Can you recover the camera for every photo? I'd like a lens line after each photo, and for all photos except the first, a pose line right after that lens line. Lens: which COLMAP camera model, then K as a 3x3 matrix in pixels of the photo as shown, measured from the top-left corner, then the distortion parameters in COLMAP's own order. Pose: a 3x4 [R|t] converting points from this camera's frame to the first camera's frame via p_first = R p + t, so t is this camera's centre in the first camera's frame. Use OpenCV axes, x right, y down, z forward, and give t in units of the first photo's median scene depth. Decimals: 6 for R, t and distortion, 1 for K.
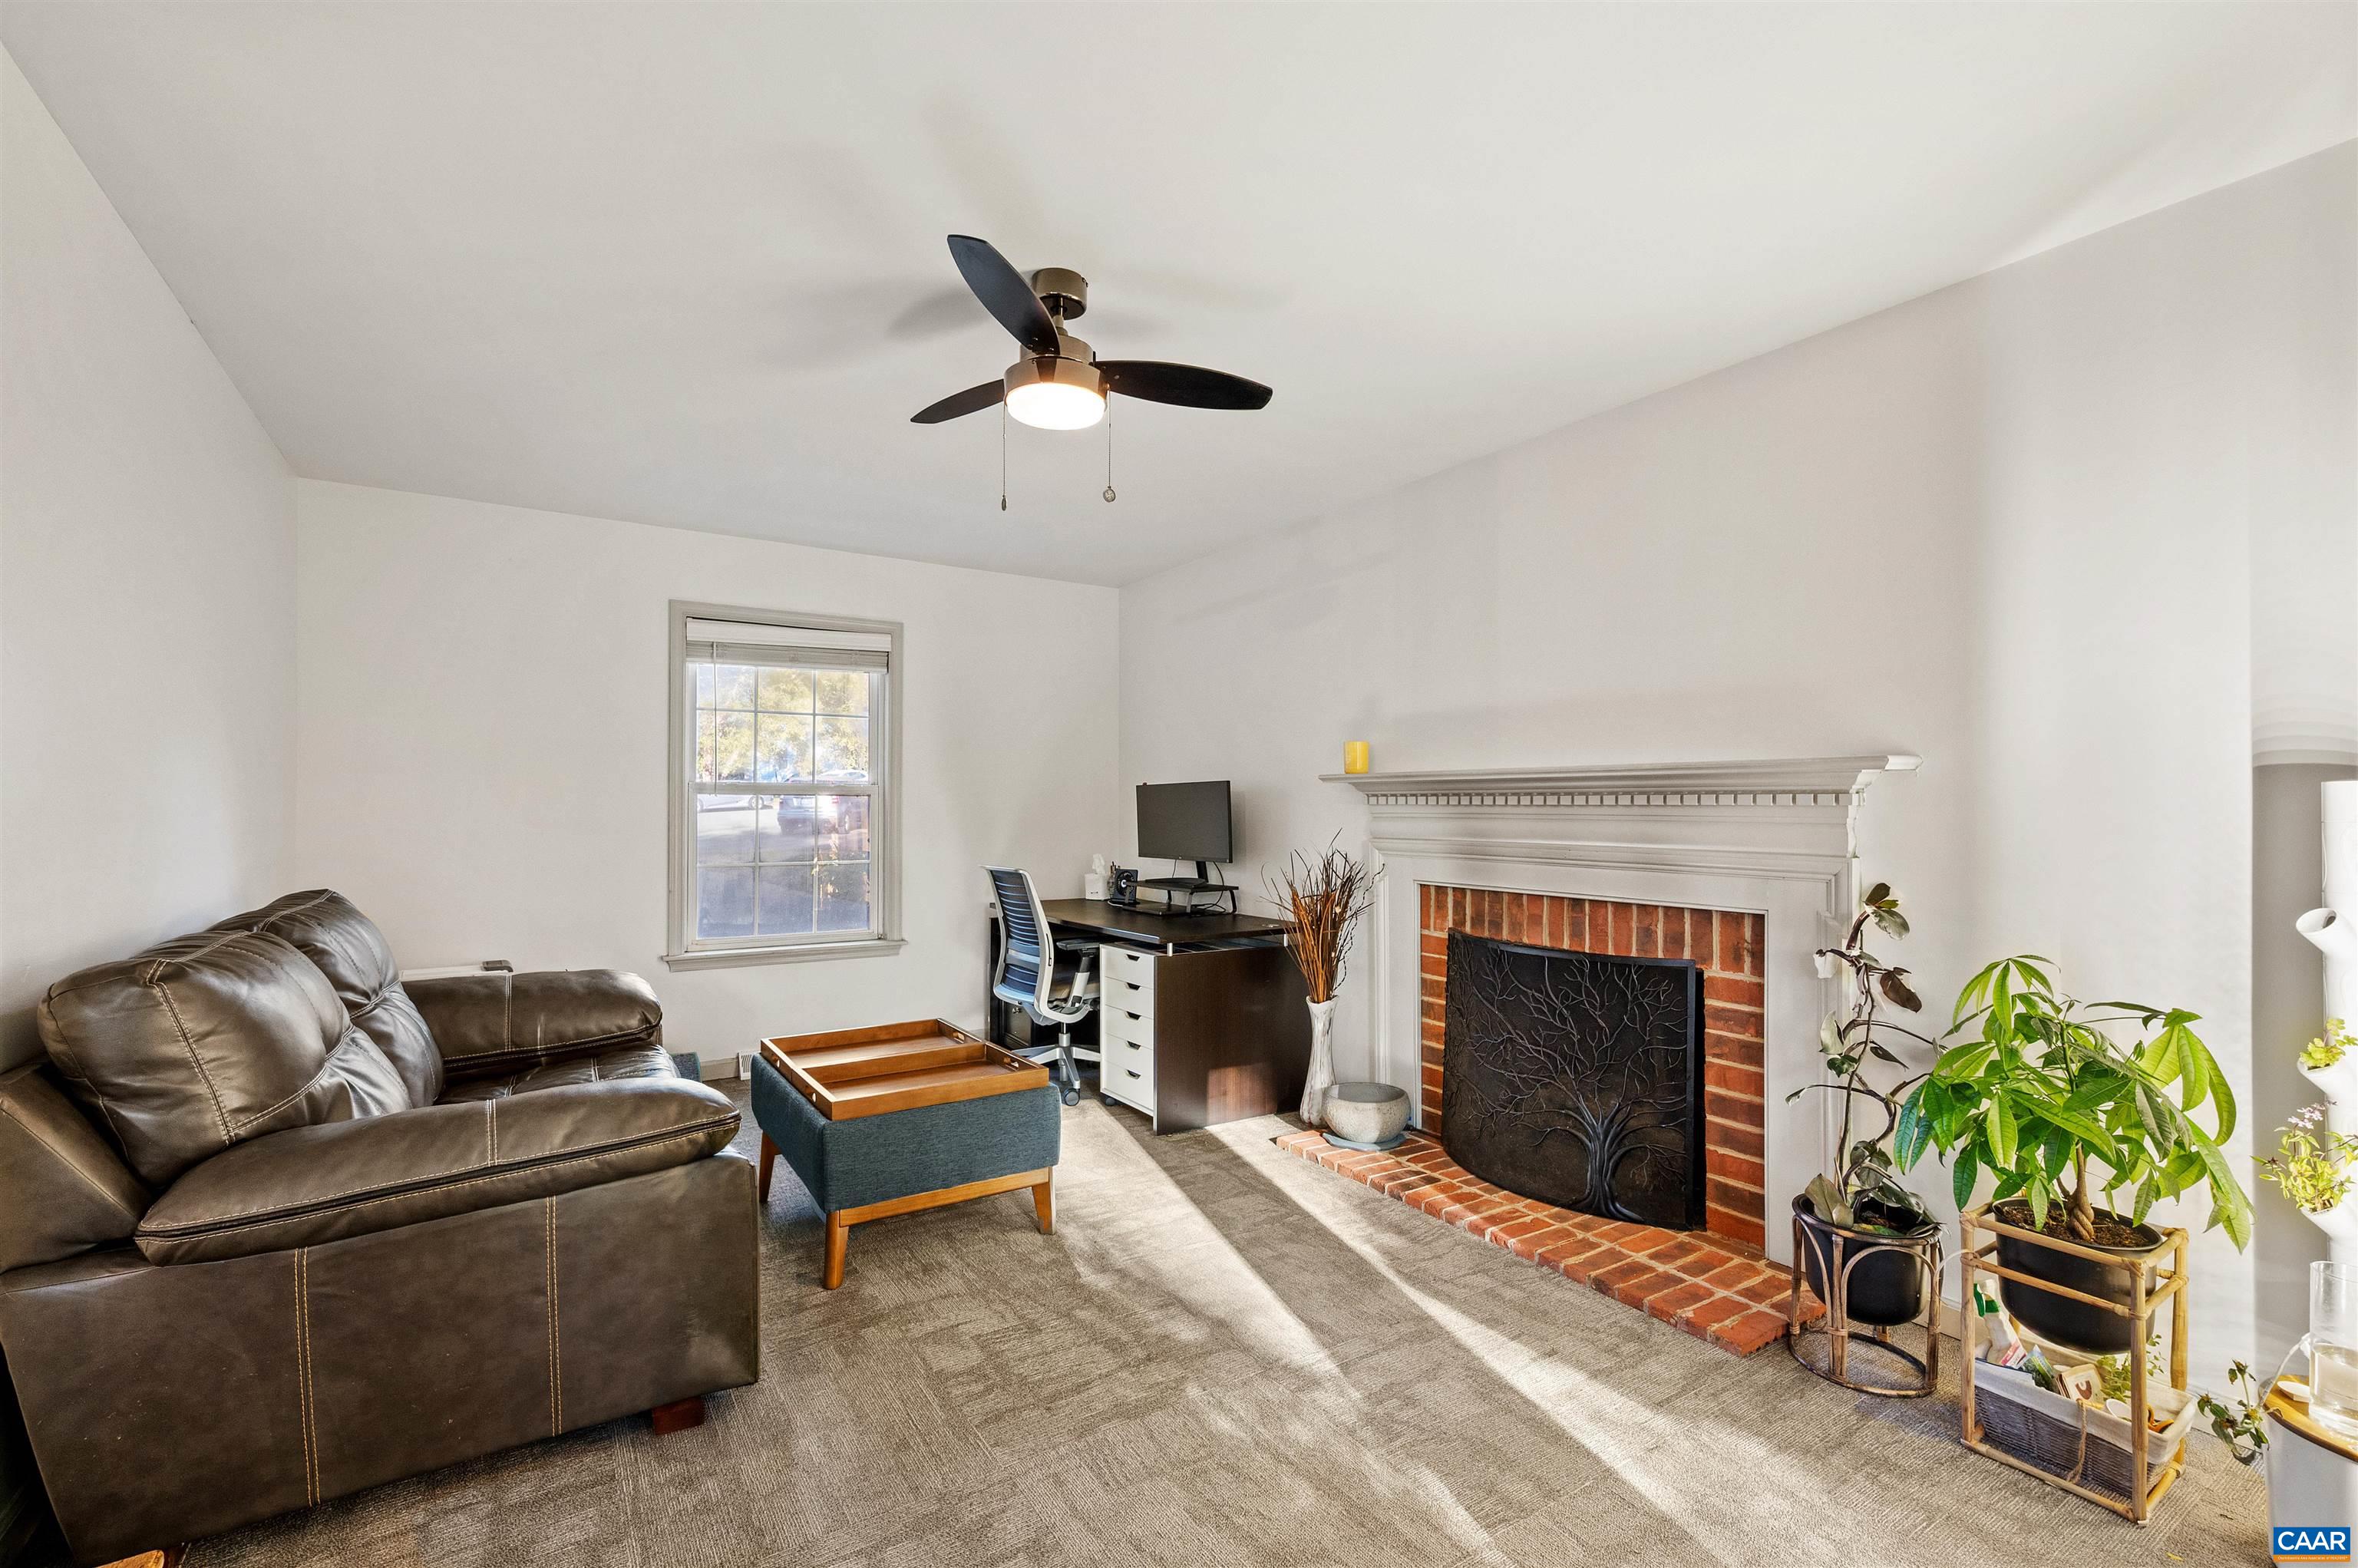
lens RADIAL K [[1022.4, 0, 1176.1], [0, 1022.4, 799.2], [0, 0, 1]] dist [-0.004816, 0.000522]
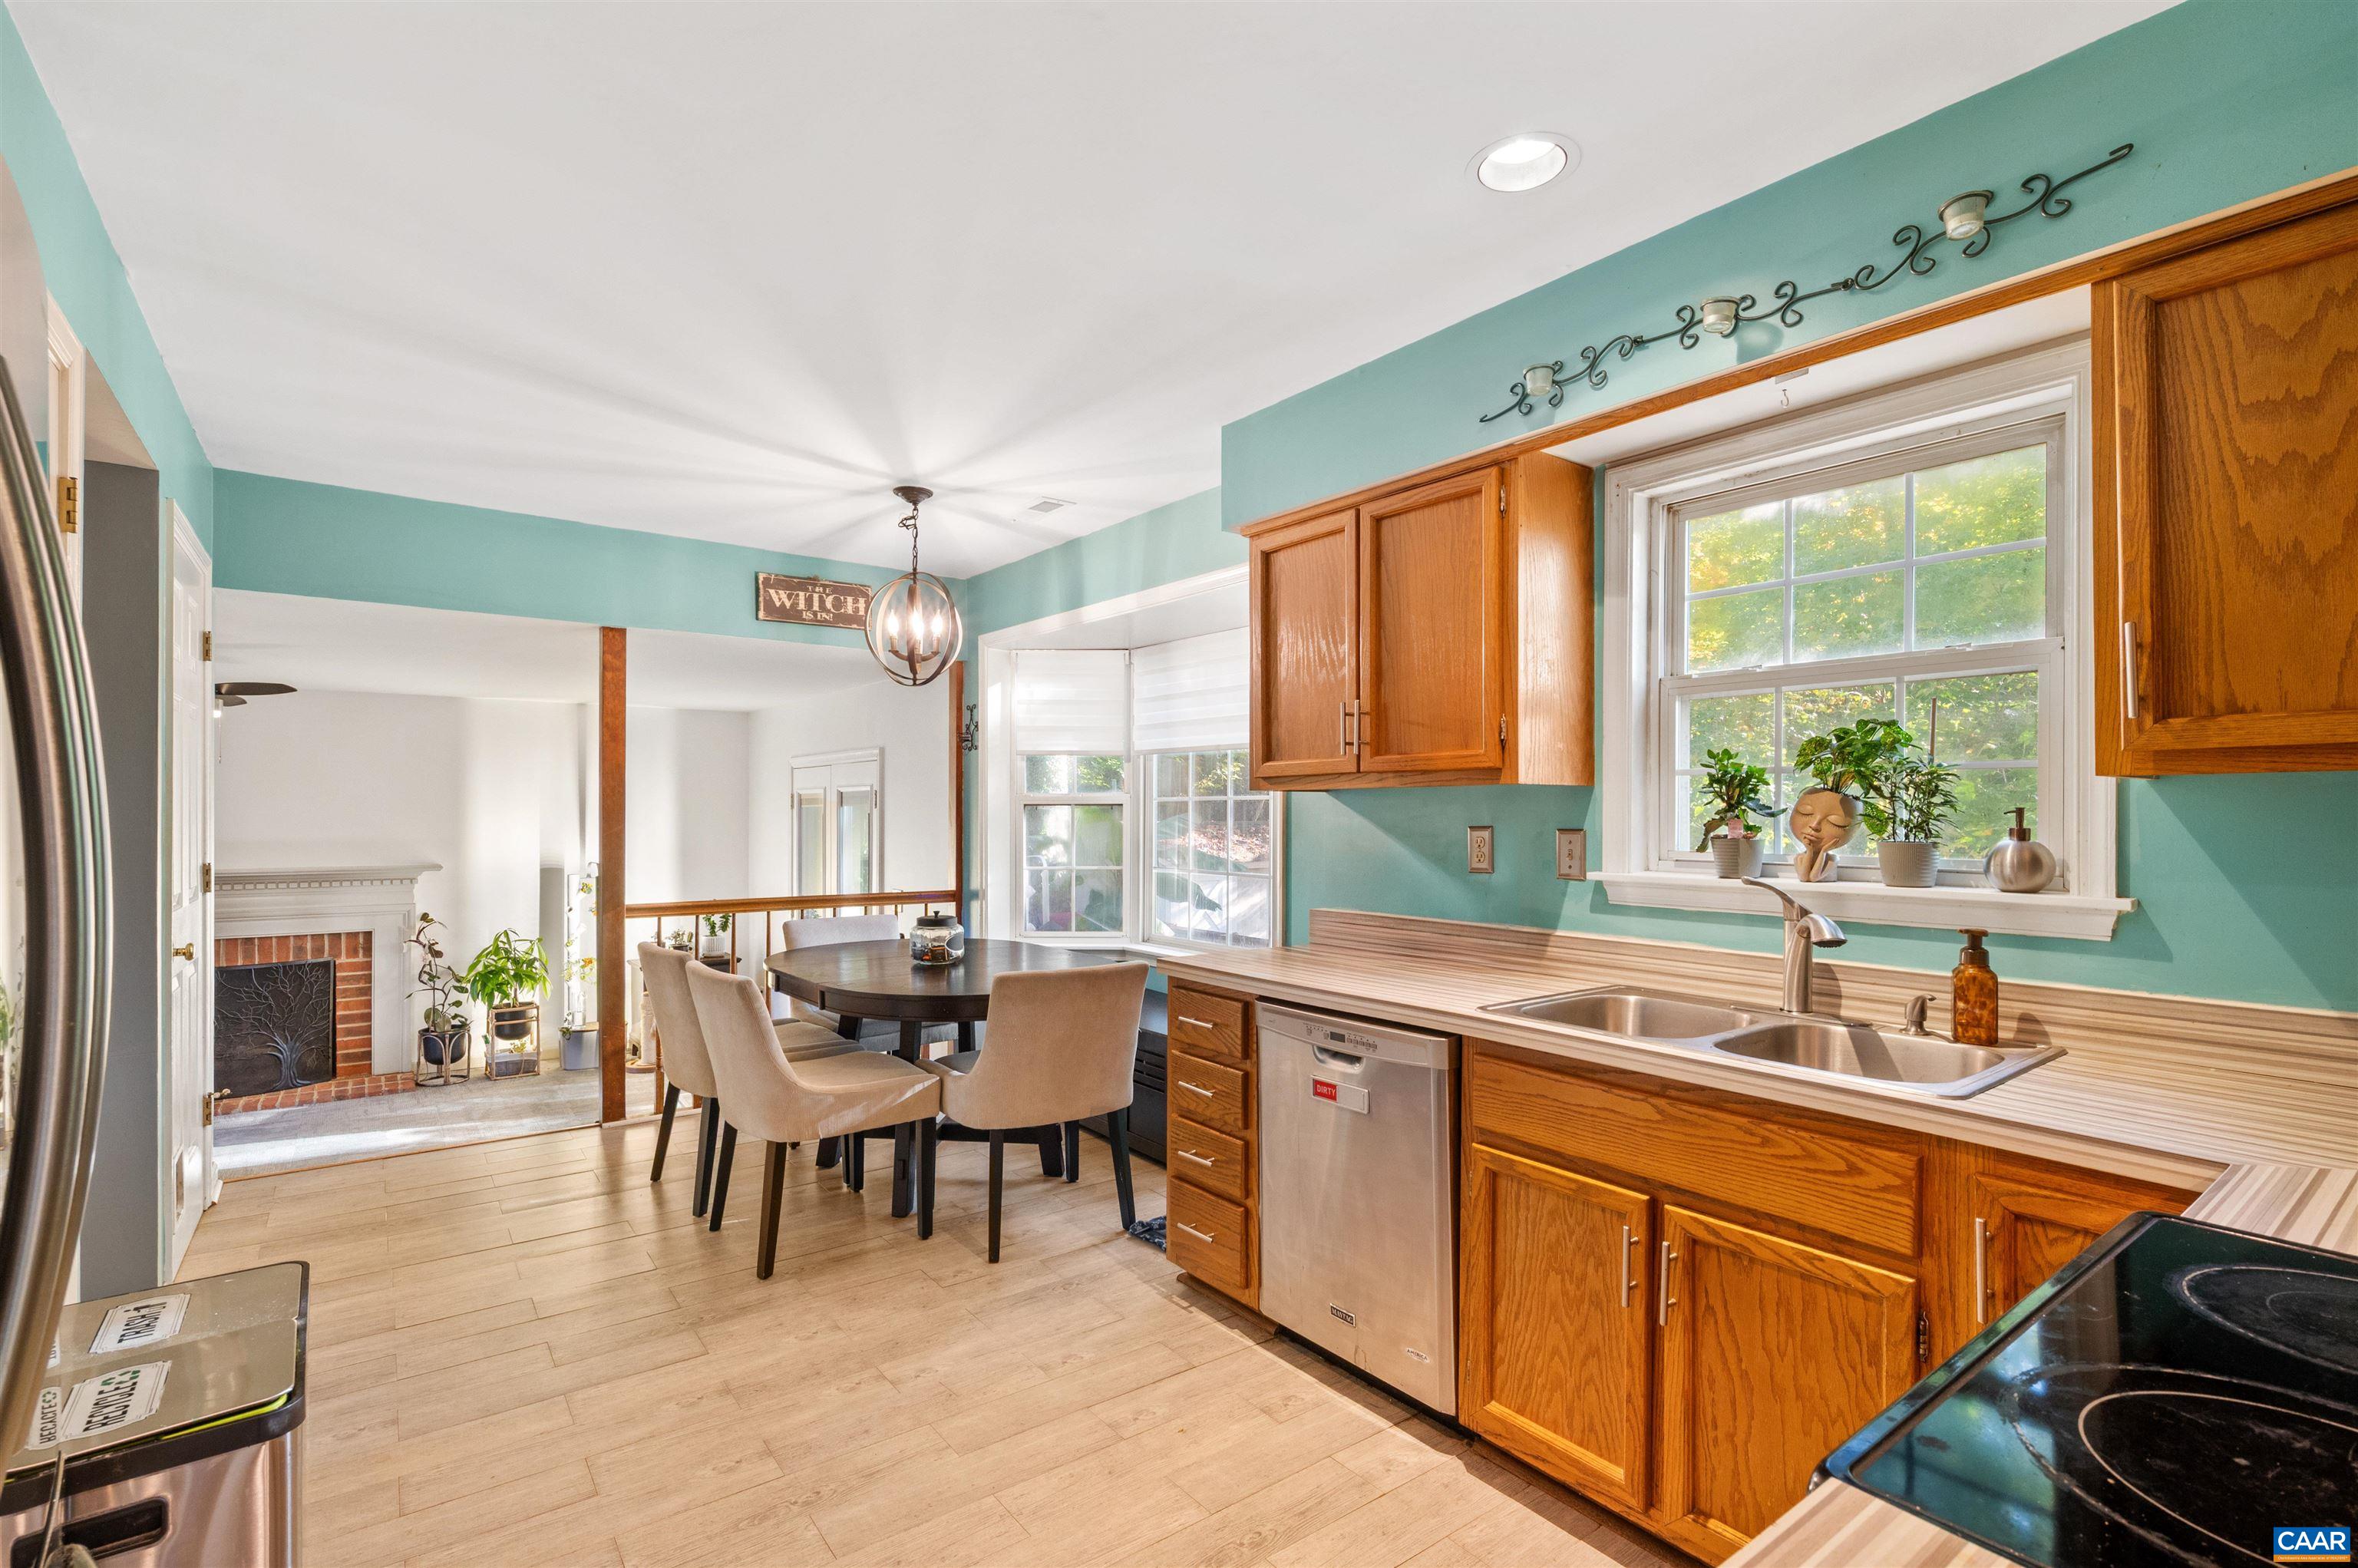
lens RADIAL K [[1070.0, 0, 1175.6], [0, 1070.0, 811.2], [0, 0, 1]] dist [-0.001861, -0.000992]
pose [[-0.090121, 0.002319, 0.995928, -1.835803], [-0.008412, 0.999960, -0.003090, -0.154585], [-0.995895, -0.008656, -0.090097, -0.562505]]
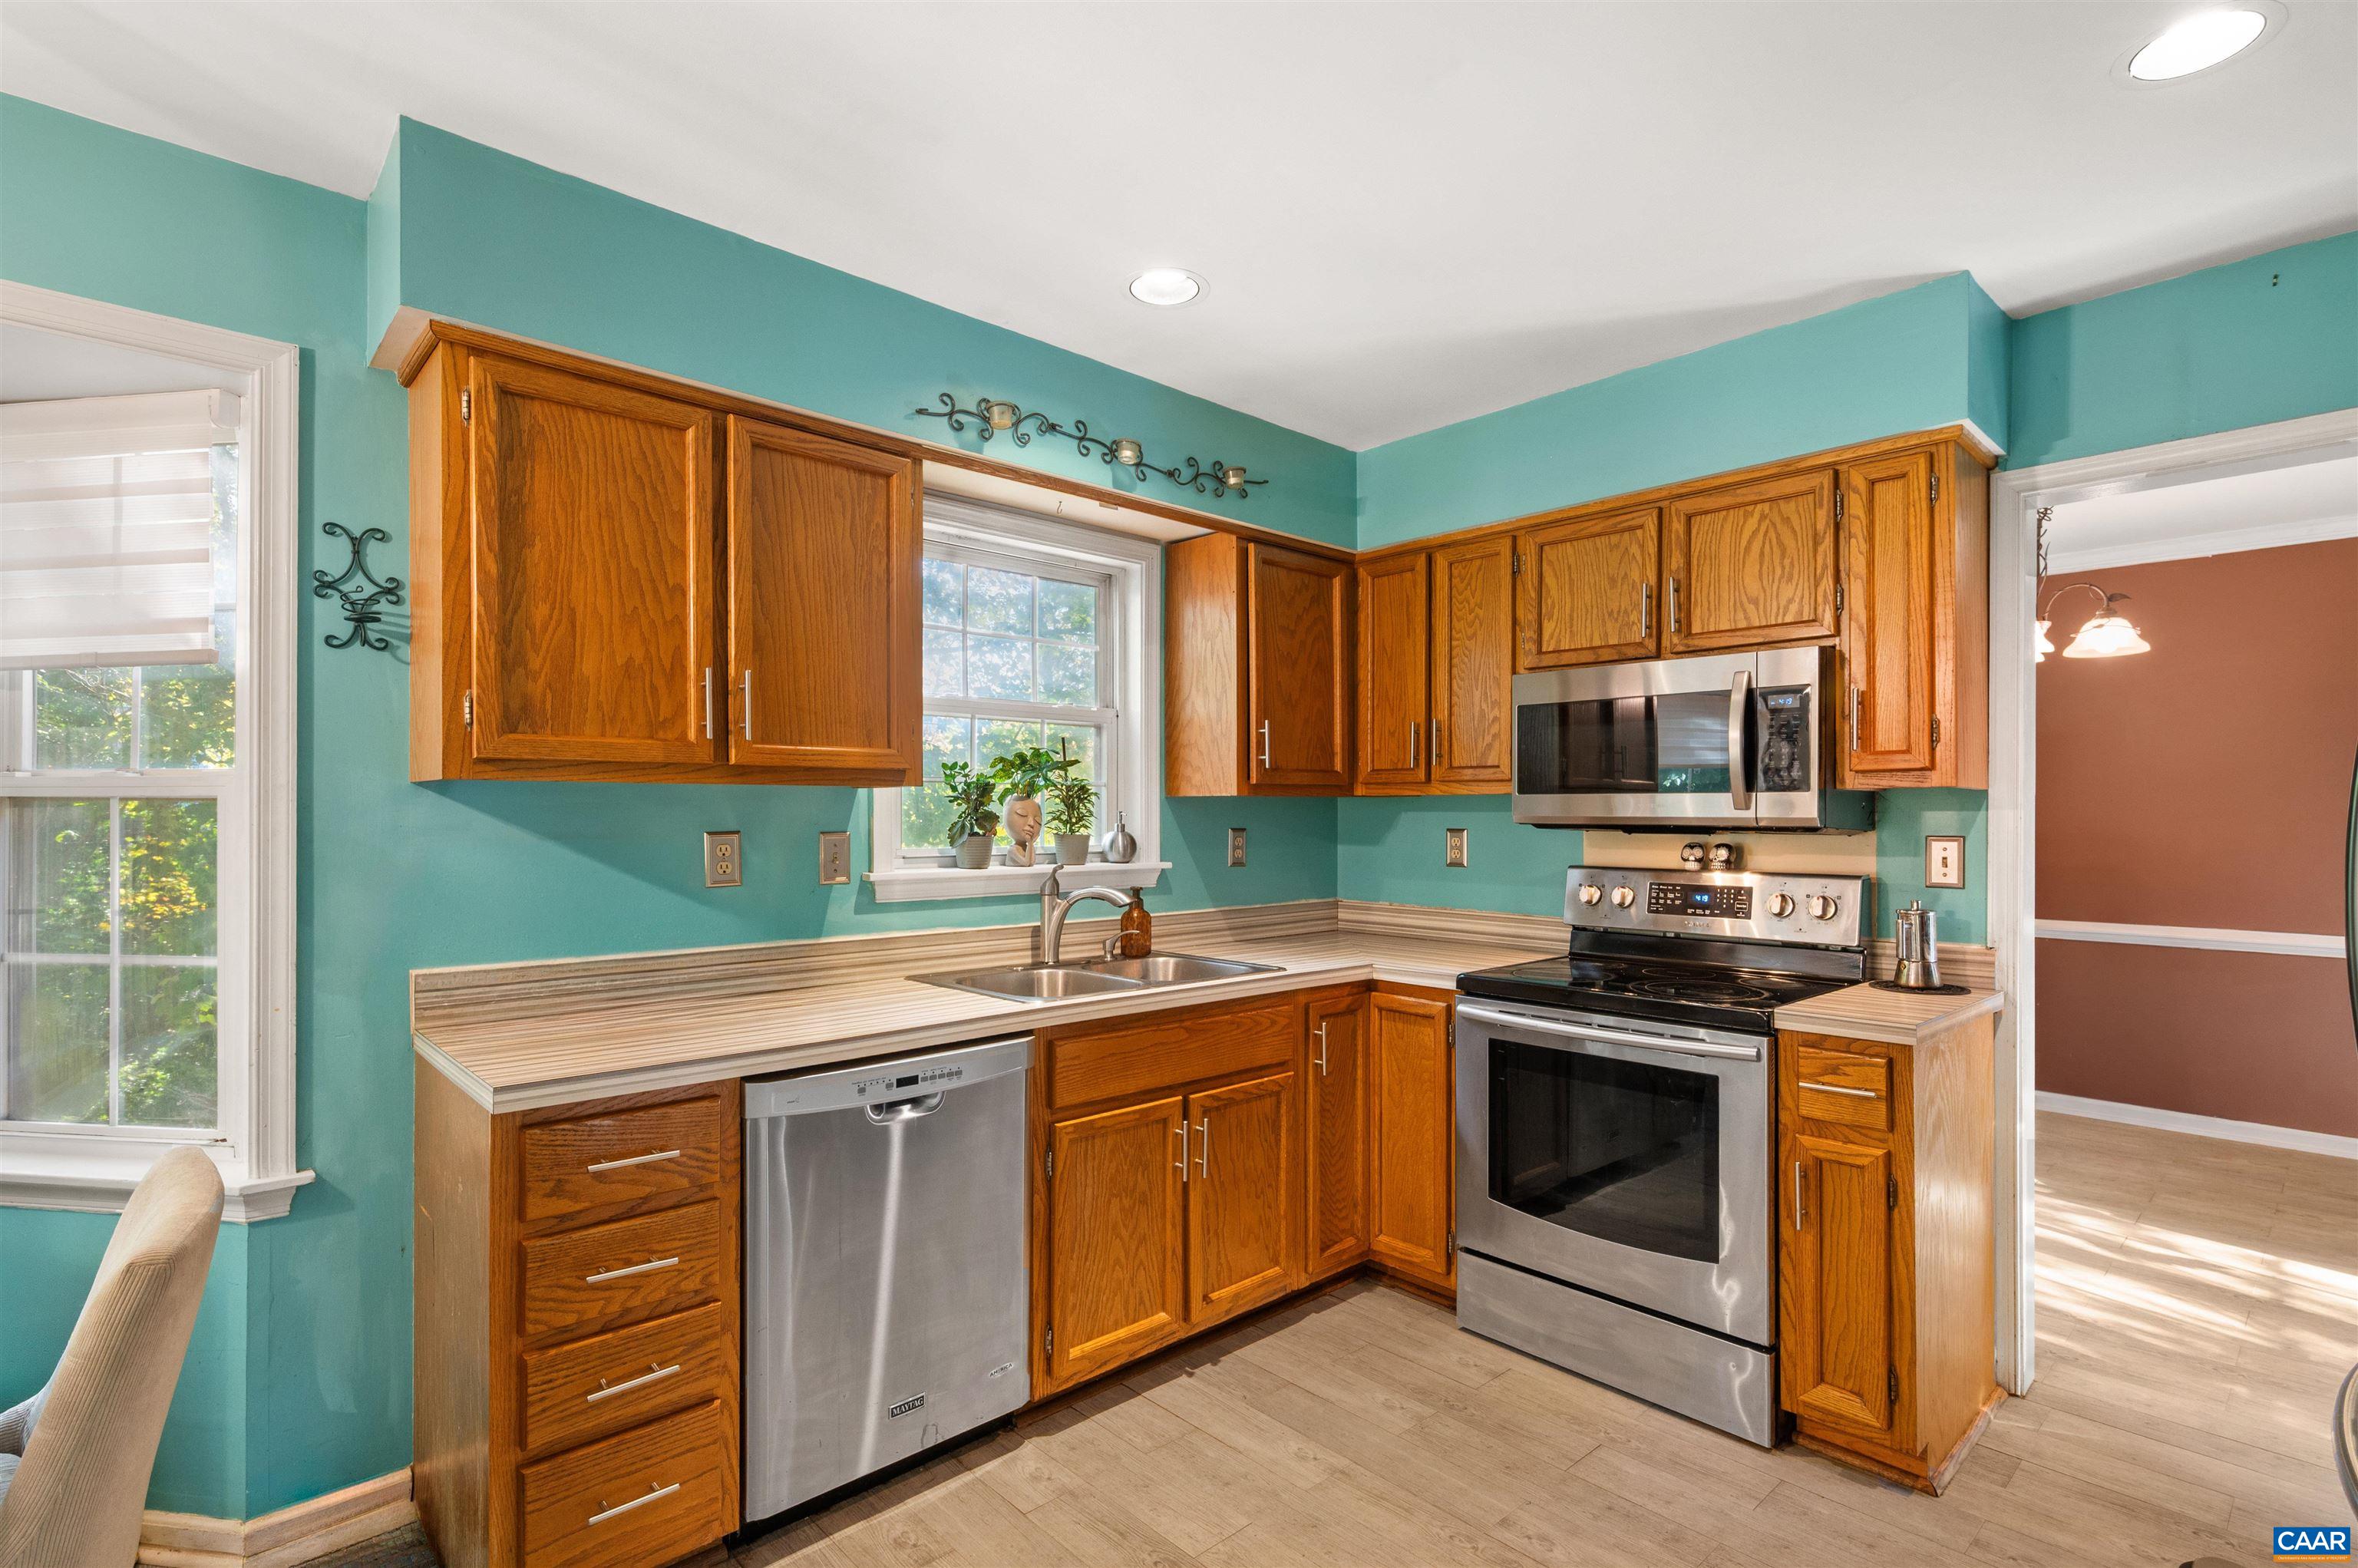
lens RADIAL K [[1175.1, 0, 1201.0], [0, 1175.1, 798.6], [0, 0, 1]] dist [-0.000473, 0.002735]
pose [[-0.976547, -0.000505, -0.215303, -1.087876], [0.003829, 0.999798, -0.019709, -0.152284], [0.215269, -0.020071, -0.976348, 0.003450]]
